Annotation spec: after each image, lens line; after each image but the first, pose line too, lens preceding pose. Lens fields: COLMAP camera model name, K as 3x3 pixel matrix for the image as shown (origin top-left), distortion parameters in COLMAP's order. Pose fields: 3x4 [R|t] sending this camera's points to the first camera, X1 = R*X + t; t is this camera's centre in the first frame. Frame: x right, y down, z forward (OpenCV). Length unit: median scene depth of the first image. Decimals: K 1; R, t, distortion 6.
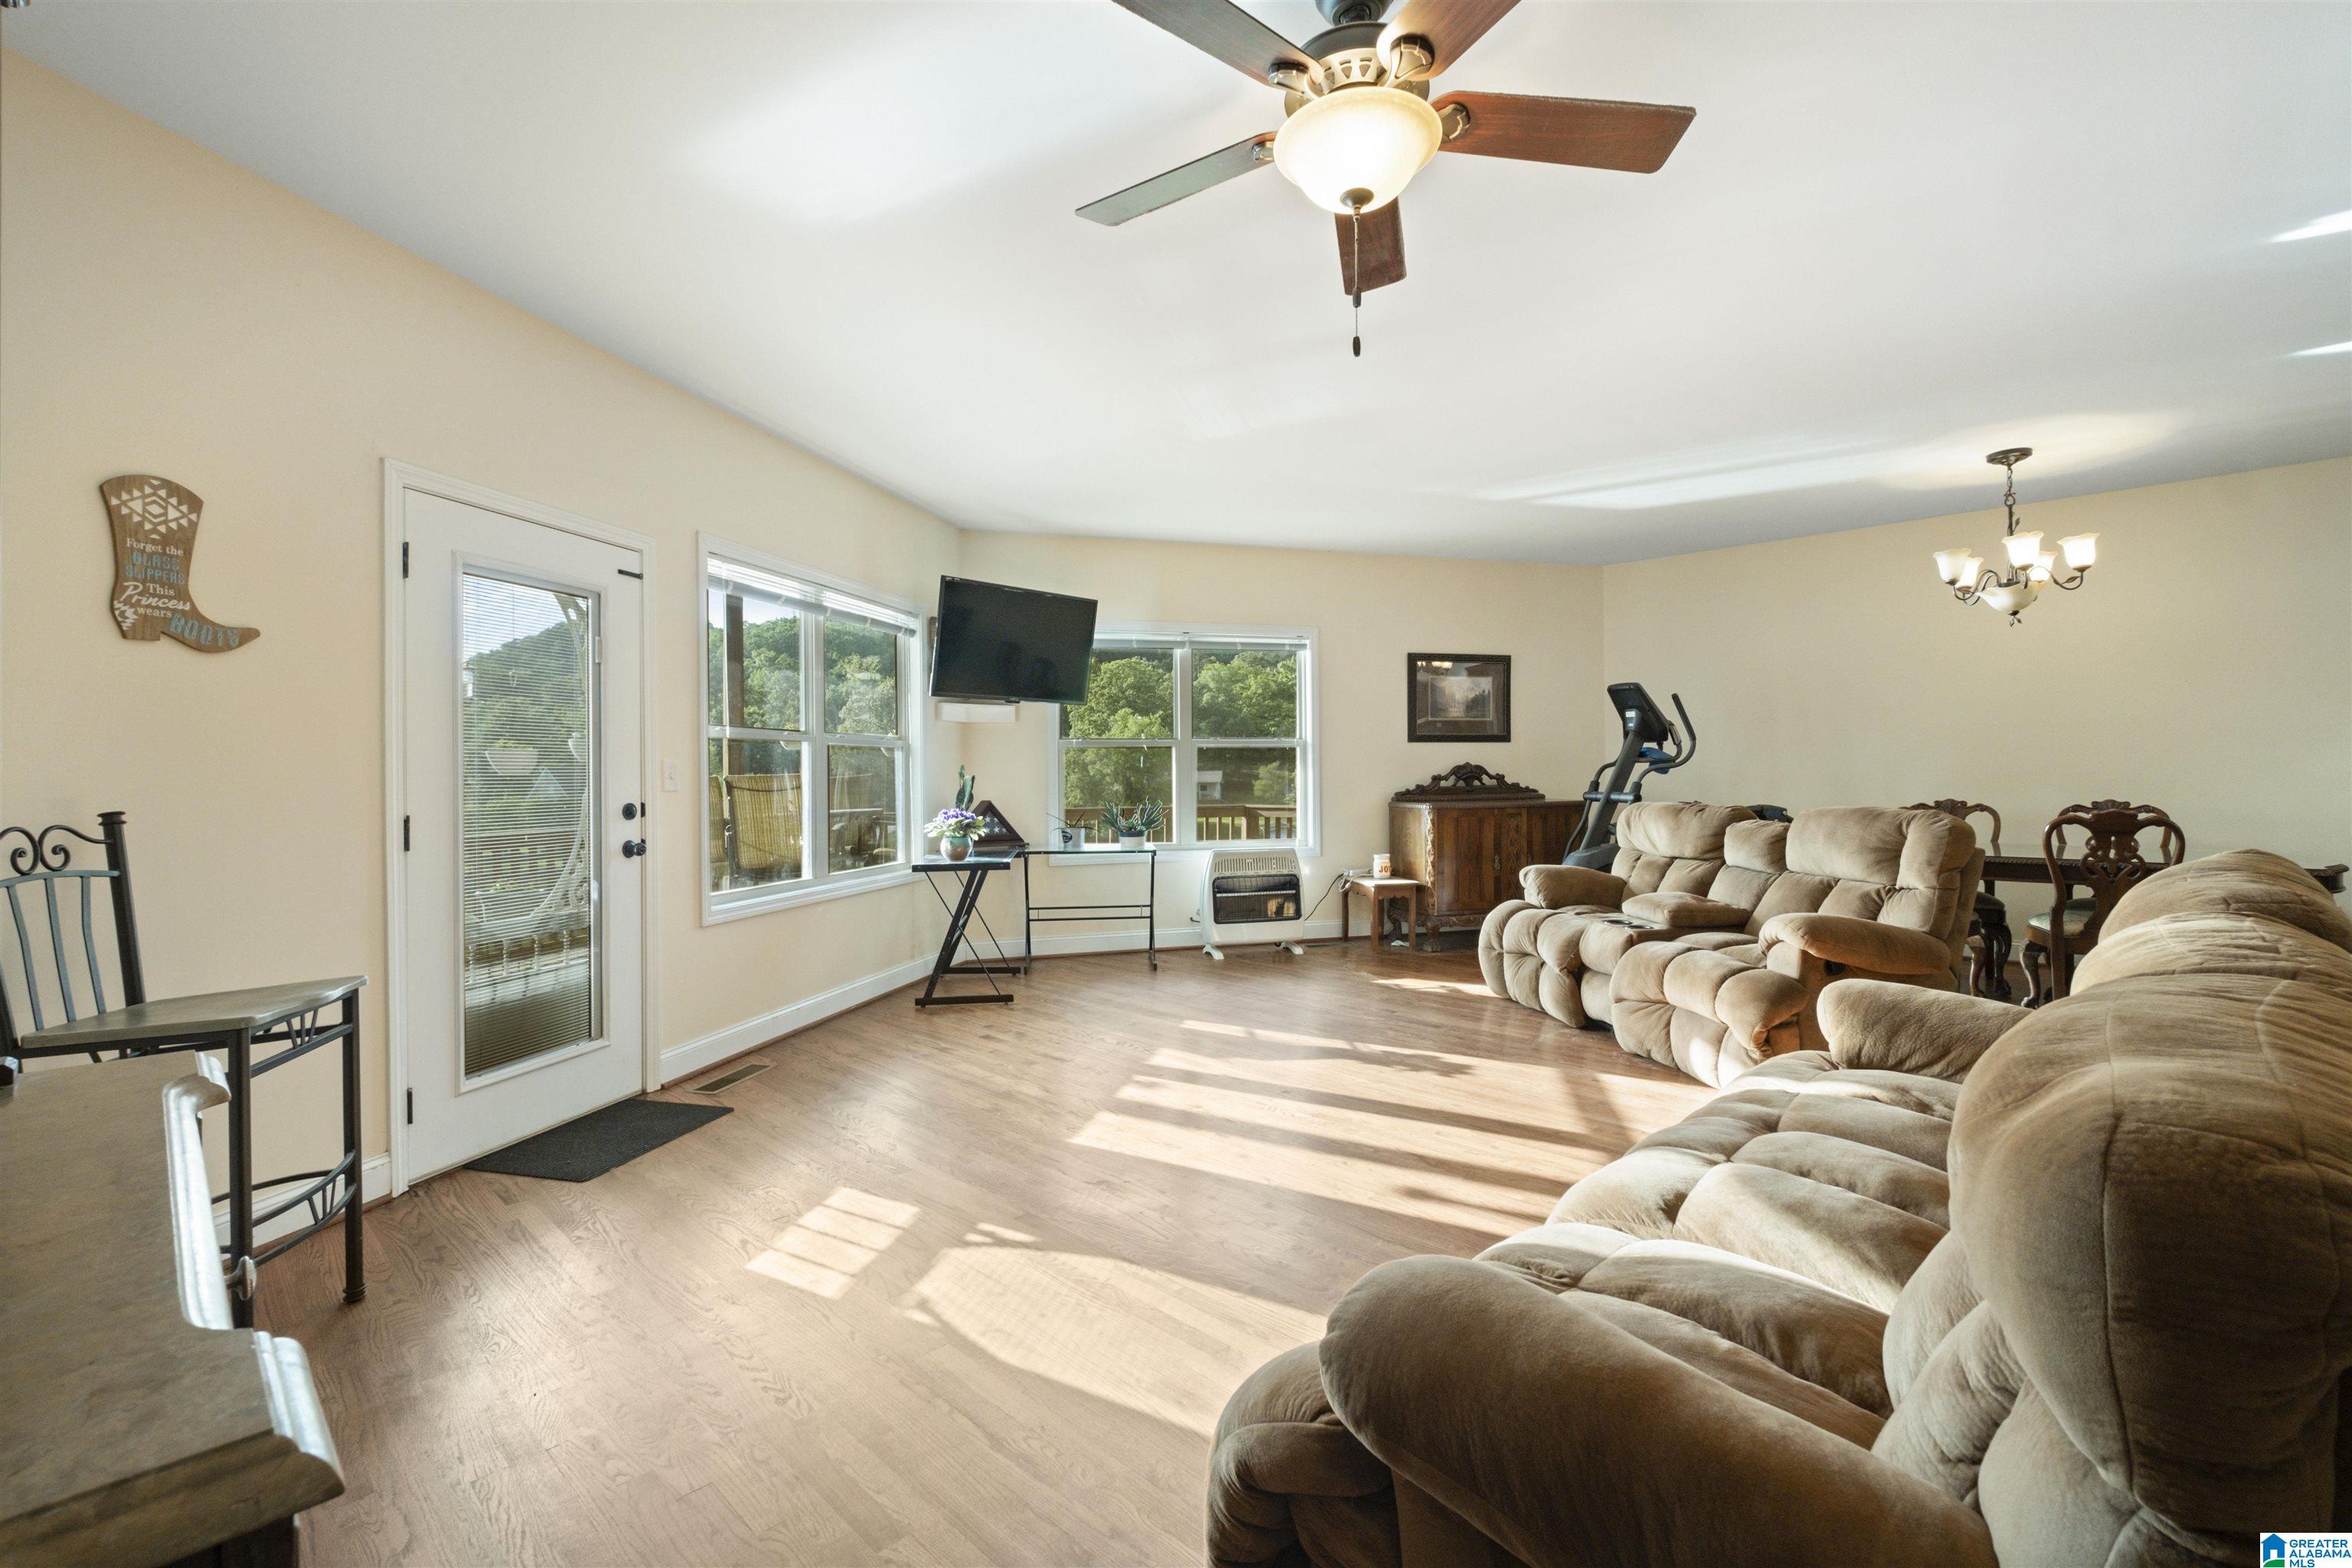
lens RADIAL K [[1059.7, 0, 1177.0], [0, 1059.7, 758.5], [0, 0, 1]] dist [-0.003525, -0.000620]
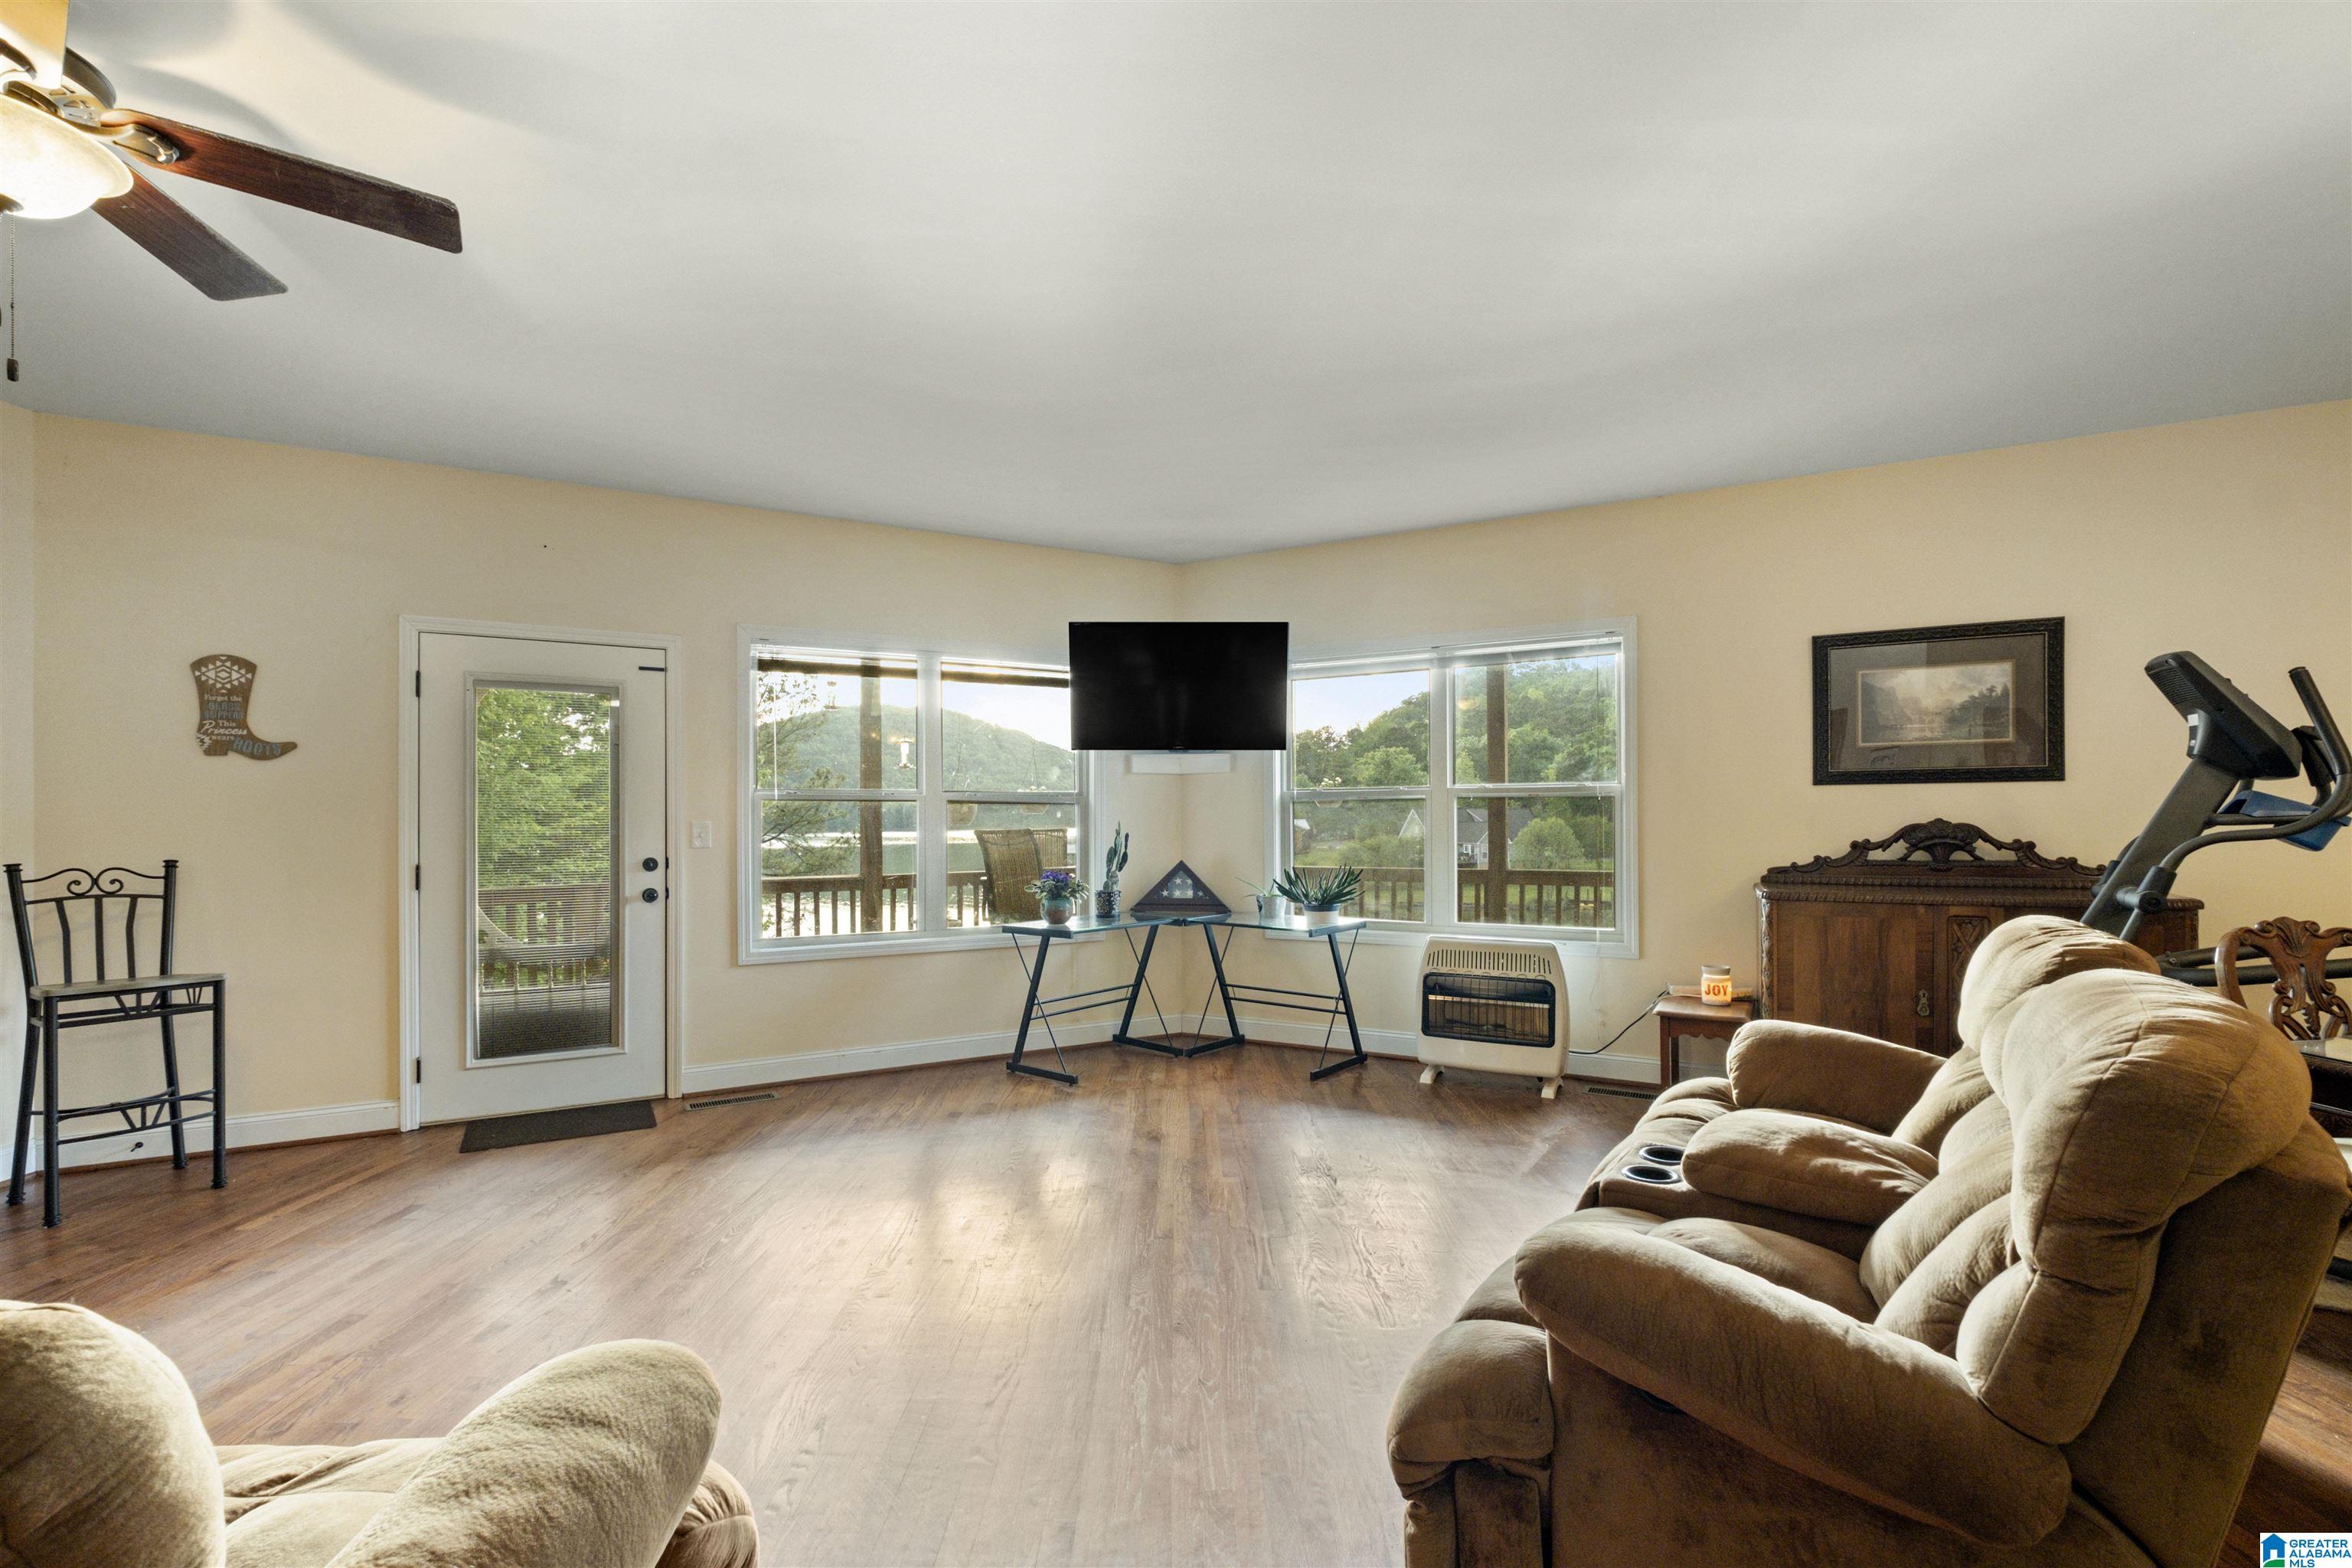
lens RADIAL K [[1072.3, 0, 1172.0], [0, 1072.3, 811.3], [0, 0, 1]] dist [0.000000, -0.000485]
pose [[0.679732, 0.000315, -0.733460, 0.582476], [0.008439, 0.999930, 0.008250, -0.011819], [0.733412, -0.011798, 0.679682, 0.440513]]
